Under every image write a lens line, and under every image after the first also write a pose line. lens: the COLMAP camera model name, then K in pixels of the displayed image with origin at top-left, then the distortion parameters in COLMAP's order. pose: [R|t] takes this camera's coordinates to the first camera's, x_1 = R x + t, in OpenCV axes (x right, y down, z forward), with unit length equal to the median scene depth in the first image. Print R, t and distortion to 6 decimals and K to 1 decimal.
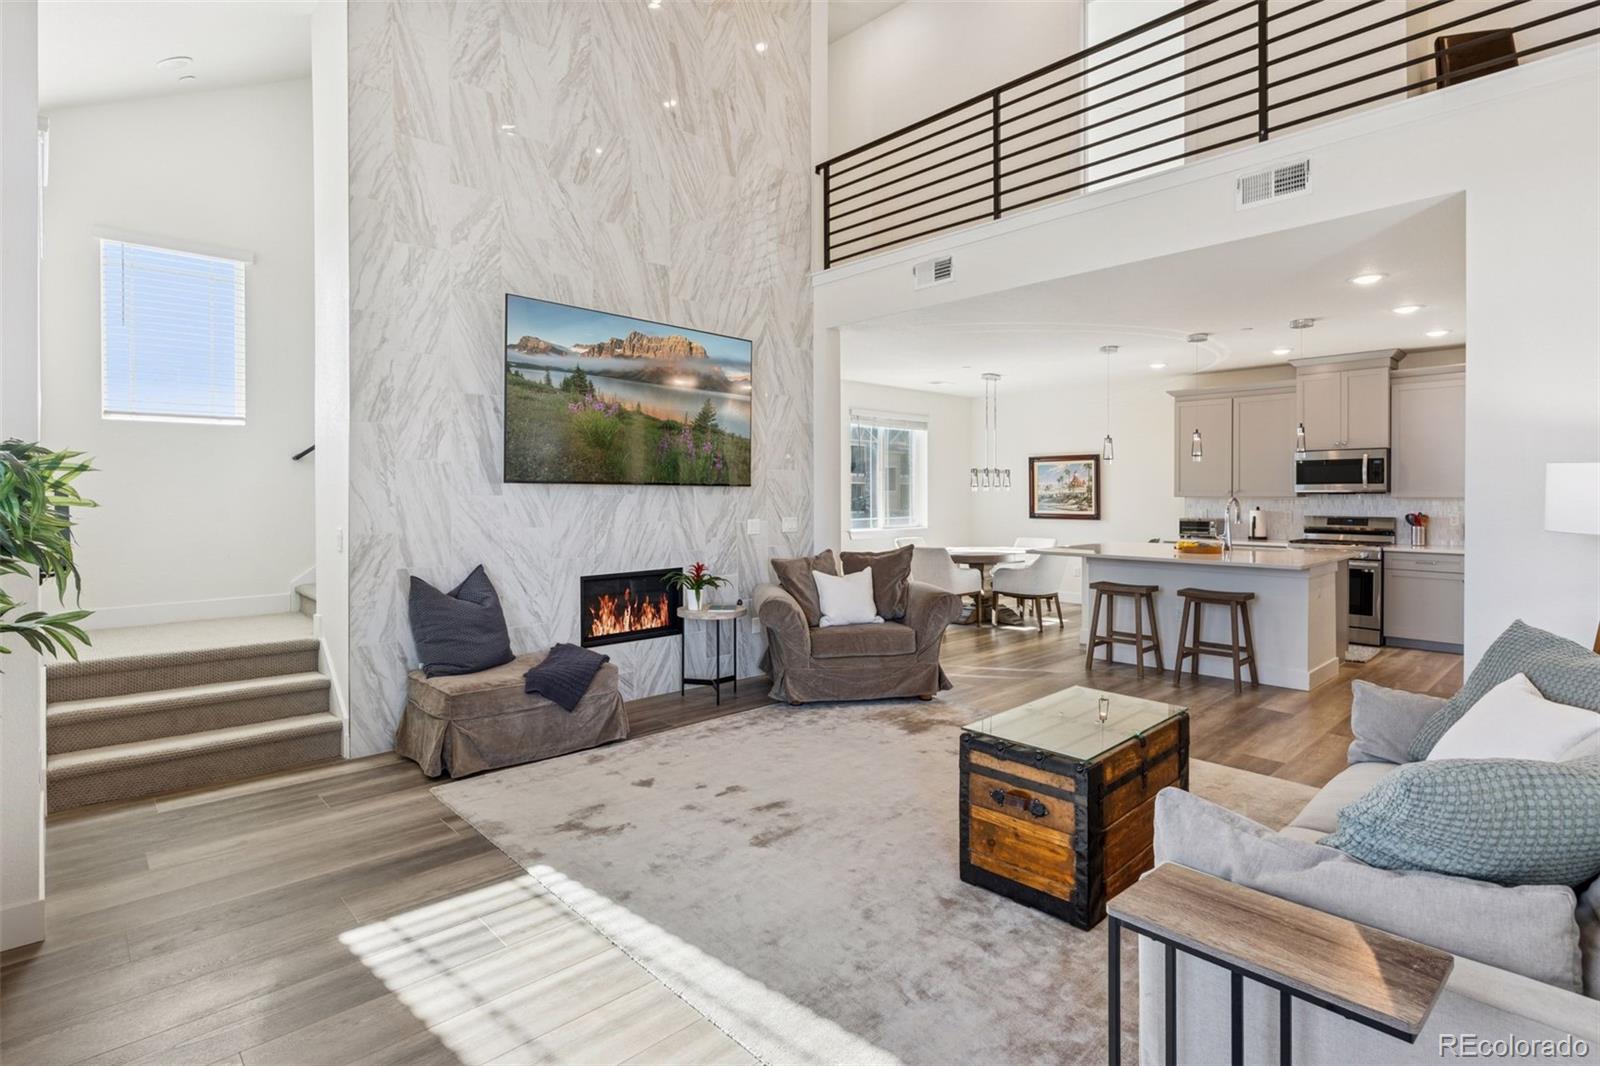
lens RADIAL K [[790.5, 0, 808.0], [0, 790.5, 500.7], [0, 0, 1]] dist [-0.000930, 0.000199]
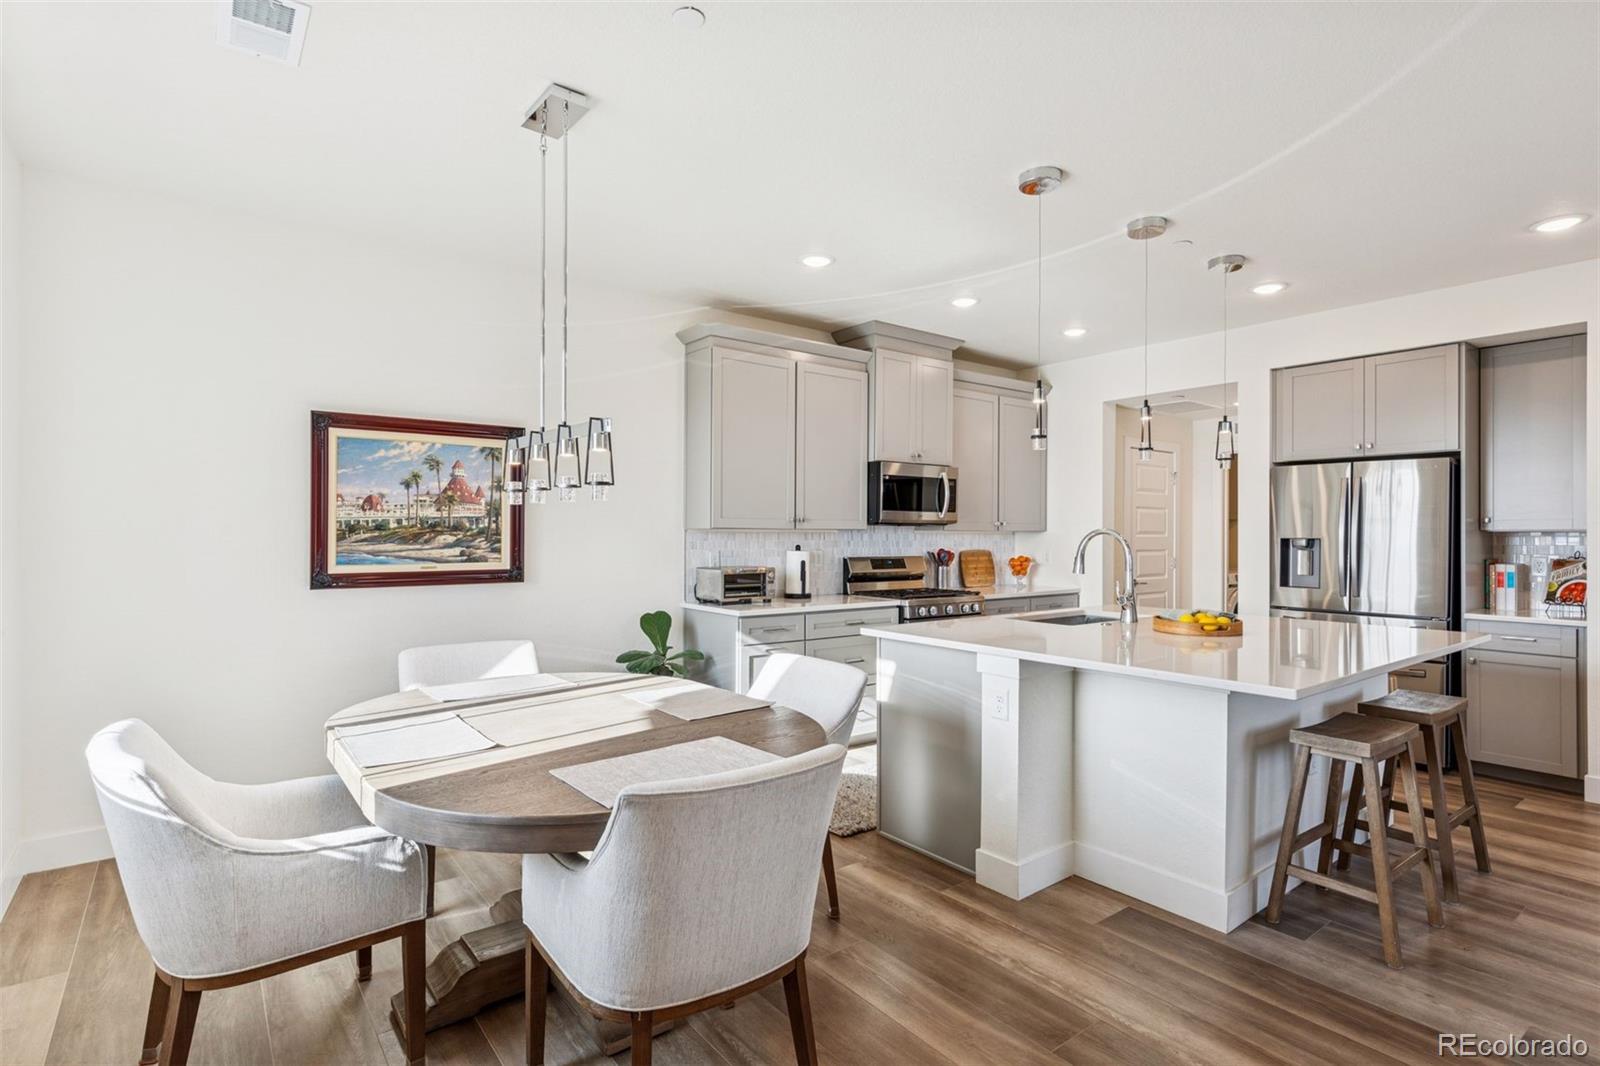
lens RADIAL K [[790.5, 0, 803.6], [0, 790.5, 532.4], [0, 0, 1]] dist [-0.000930, 0.000199]
pose [[0.109551, 0.002679, 0.993978, -0.073498], [0.004891, 0.999983, -0.003234, -0.000428], [-0.993969, 0.005216, 0.109536, 1.412348]]
